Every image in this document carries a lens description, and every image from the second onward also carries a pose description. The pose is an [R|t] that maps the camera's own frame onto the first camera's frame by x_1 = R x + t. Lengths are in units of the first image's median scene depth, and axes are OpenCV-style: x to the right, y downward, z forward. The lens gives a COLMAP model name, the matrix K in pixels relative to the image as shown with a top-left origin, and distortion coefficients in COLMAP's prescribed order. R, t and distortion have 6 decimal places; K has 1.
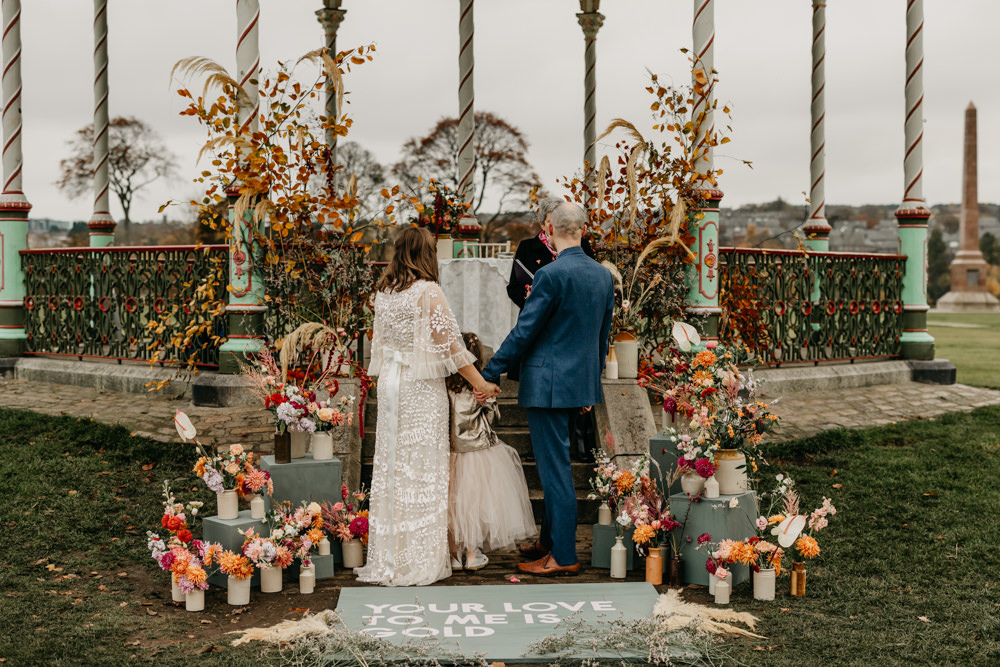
lens RADIAL K [[1485.2, 0, 497.4], [0, 1485.2, 321.0], [0, 0, 1]] dist [0.000888, 0.059905]
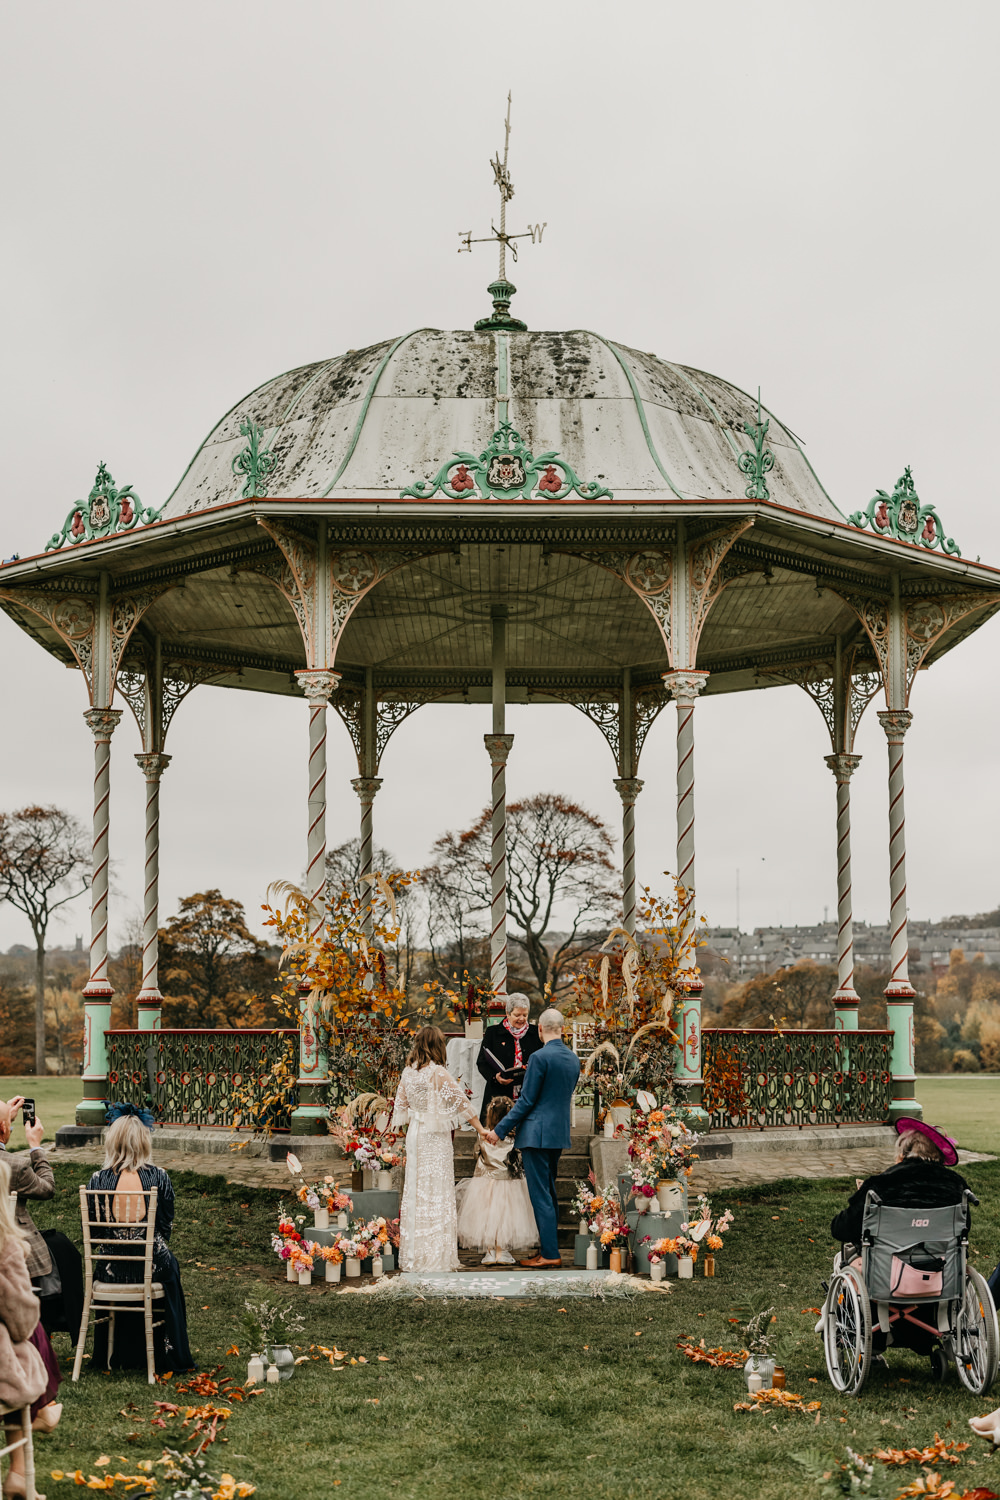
lens RADIAL K [[2804.4, 0, 552.4], [0, 2804.4, 746.2], [0, 0, 1]] dist [0.001004, 0.278344]
pose [[0.999788, -0.006838, -0.019427, 0.075393], [0.004366, 0.992209, -0.124509, 0.005826], [0.020127, 0.124398, 0.992028, -1.331133]]
